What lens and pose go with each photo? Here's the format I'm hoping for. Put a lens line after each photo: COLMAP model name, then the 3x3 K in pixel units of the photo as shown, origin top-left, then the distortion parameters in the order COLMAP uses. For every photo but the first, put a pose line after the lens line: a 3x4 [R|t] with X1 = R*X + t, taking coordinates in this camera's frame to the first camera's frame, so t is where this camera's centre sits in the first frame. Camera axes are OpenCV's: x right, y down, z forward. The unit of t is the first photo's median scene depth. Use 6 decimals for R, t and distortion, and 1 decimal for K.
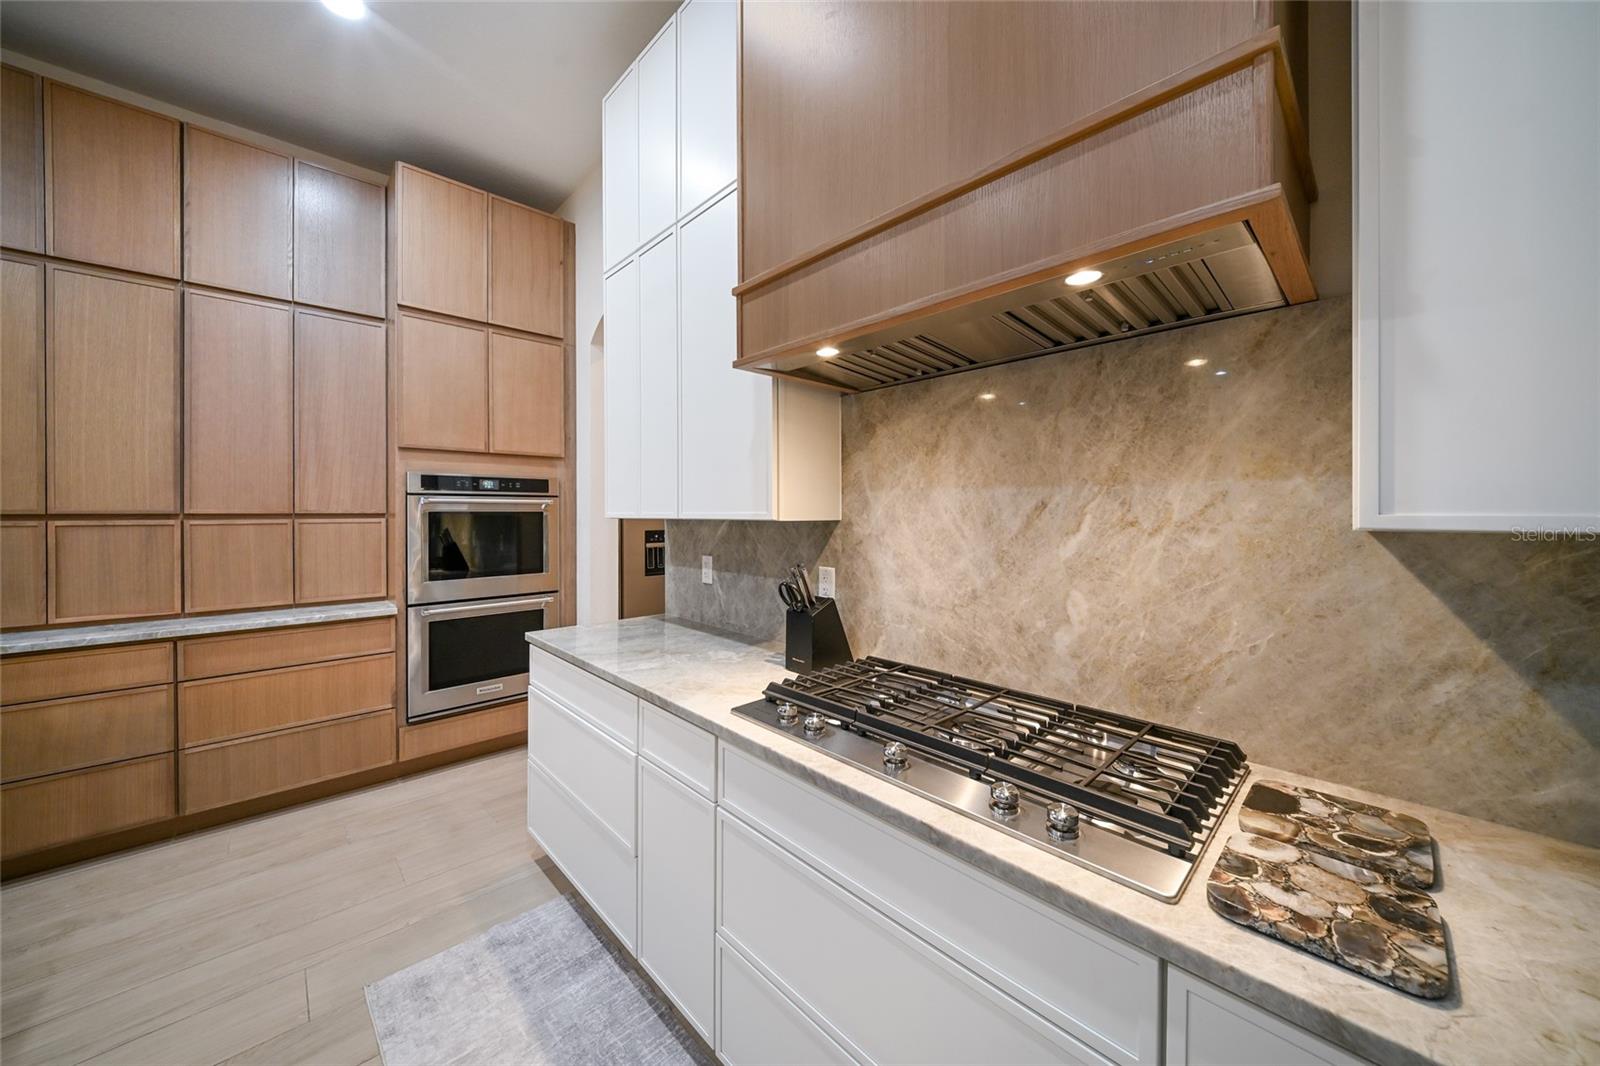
lens RADIAL K [[555.6, 0, 809.6], [0, 555.6, 513.1], [0, 0, 1]] dist [-0.002576, -0.000881]
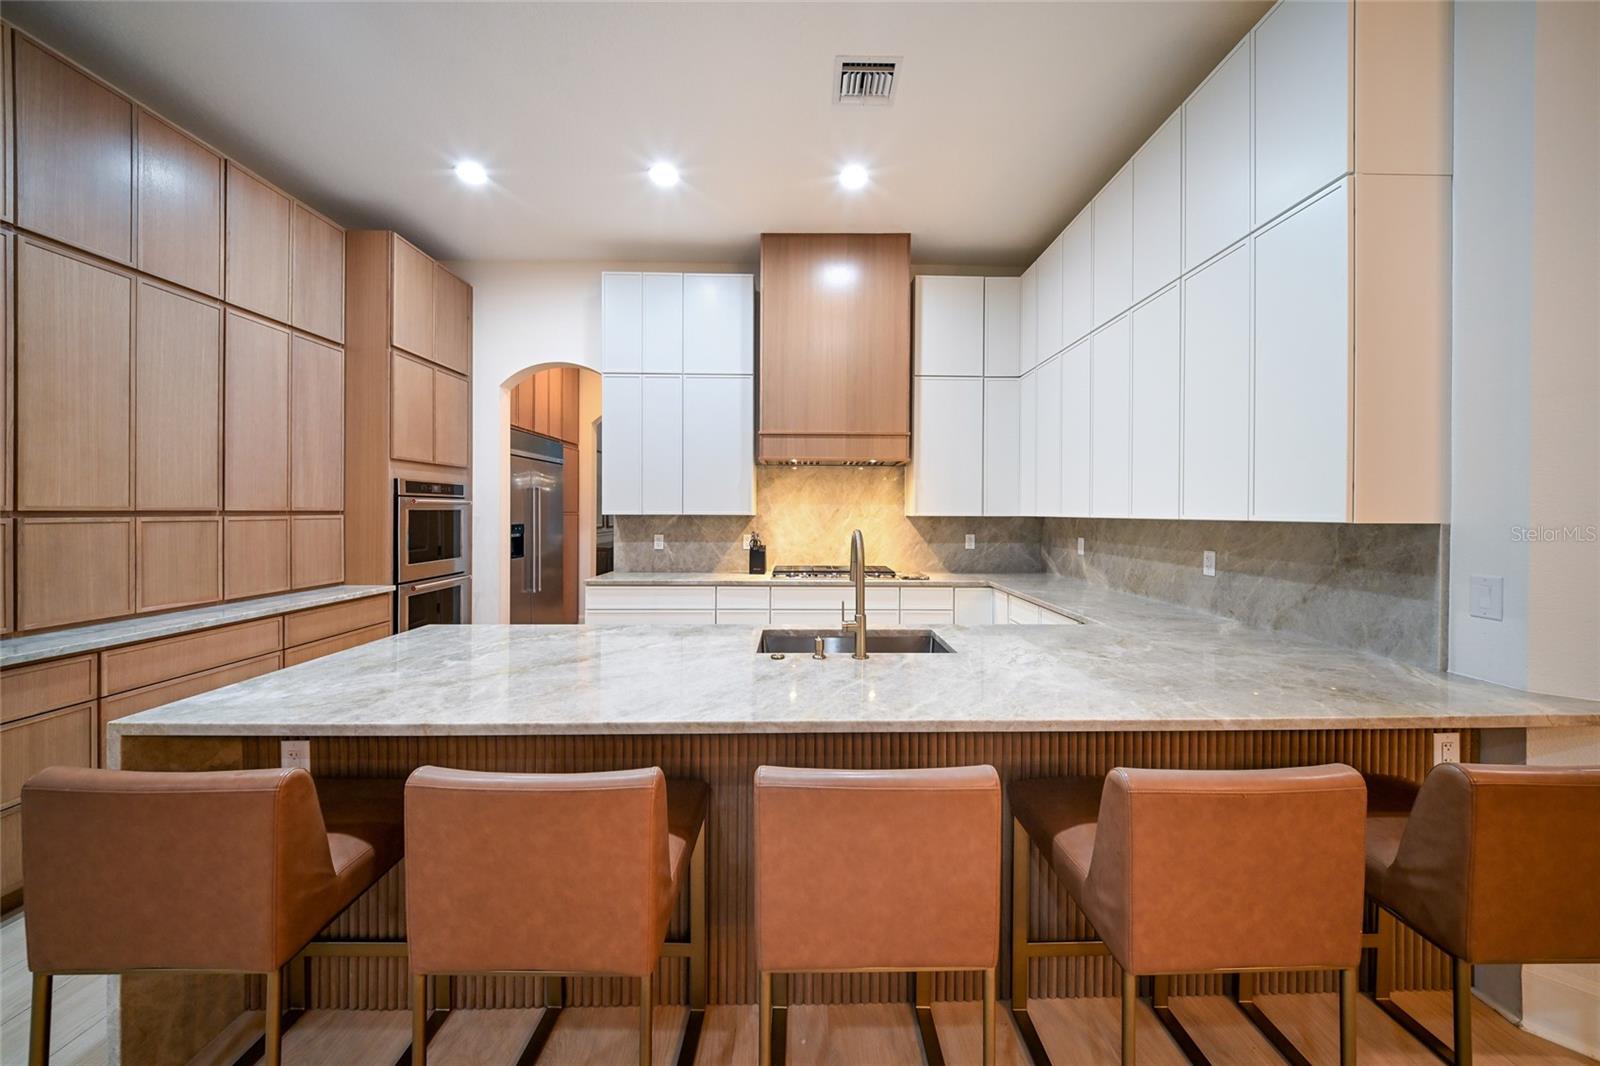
lens RADIAL K [[555.6, 0, 815.2], [0, 555.6, 513.2], [0, 0, 1]] dist [-0.002576, -0.000881]
pose [[0.679648, 0.001708, 0.733536, -1.257979], [-0.003846, 0.999992, 0.001234, 0.000213], [-0.733528, -0.003660, 0.679649, -0.695568]]
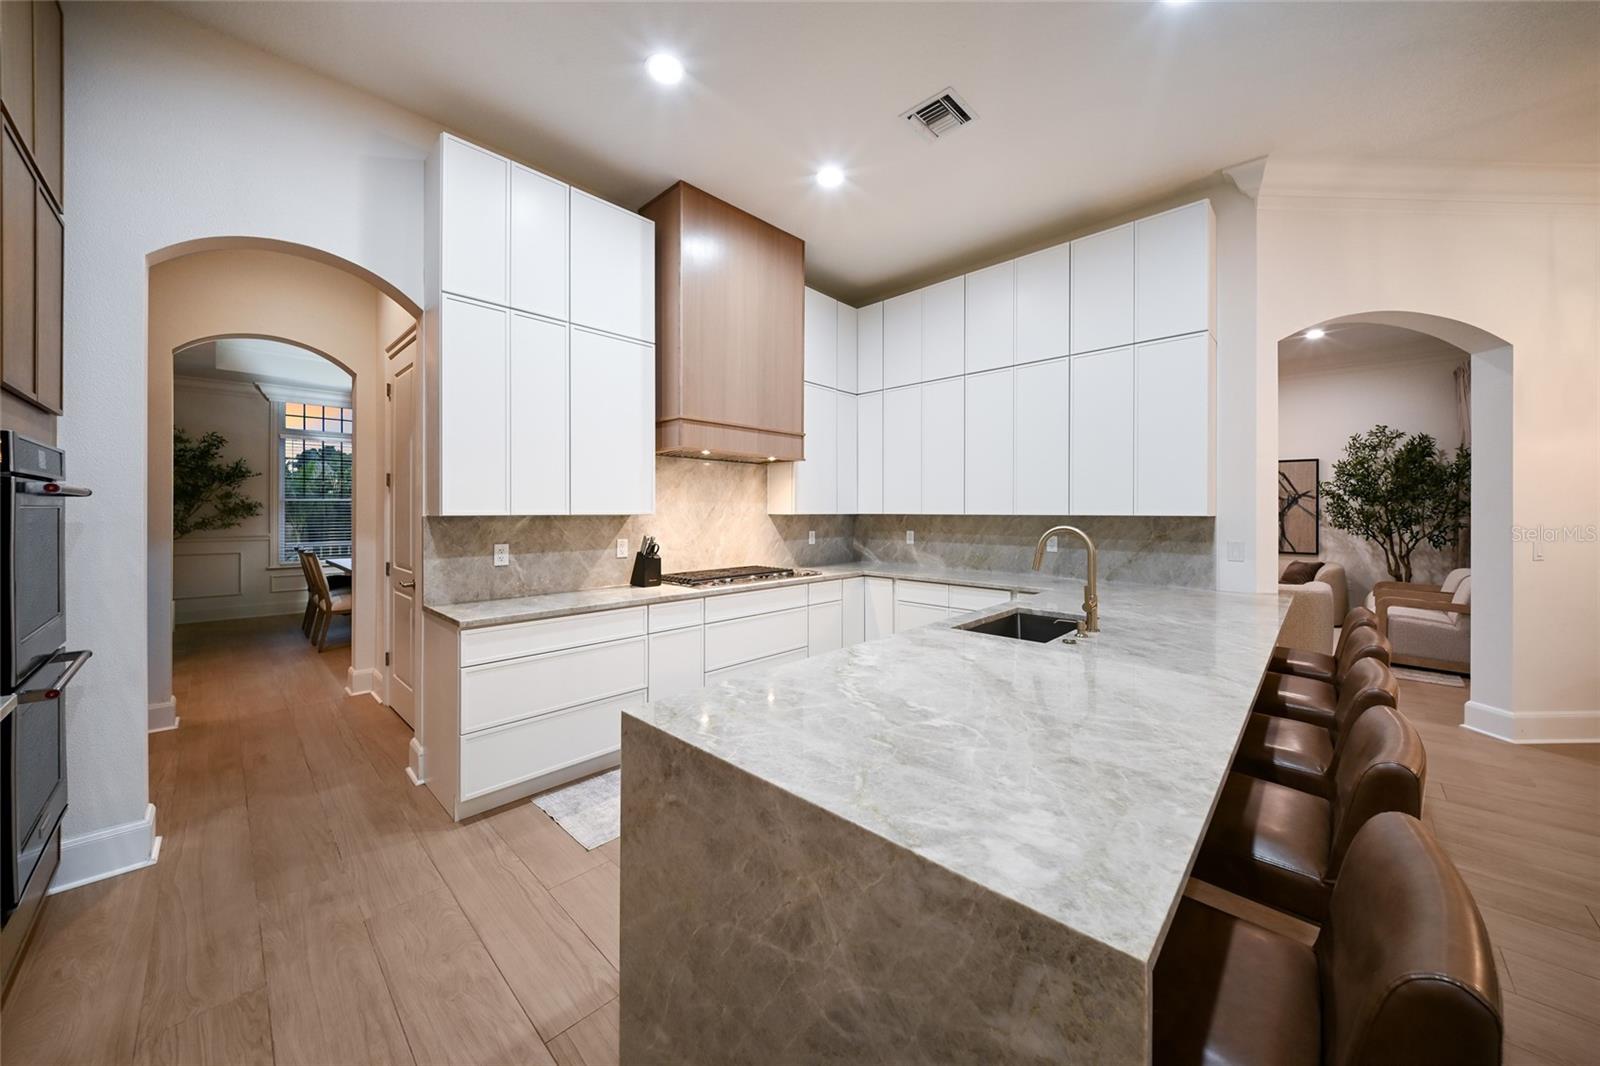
lens RADIAL K [[555.6, 0, 814.8], [0, 555.6, 510.6], [0, 0, 1]] dist [-0.002576, -0.000881]
pose [[-0.048509, 0.000327, 0.998823, -1.582900], [-0.000478, 1.000000, -0.000351, -0.001560], [-0.998823, -0.000494, -0.048509, 0.347227]]
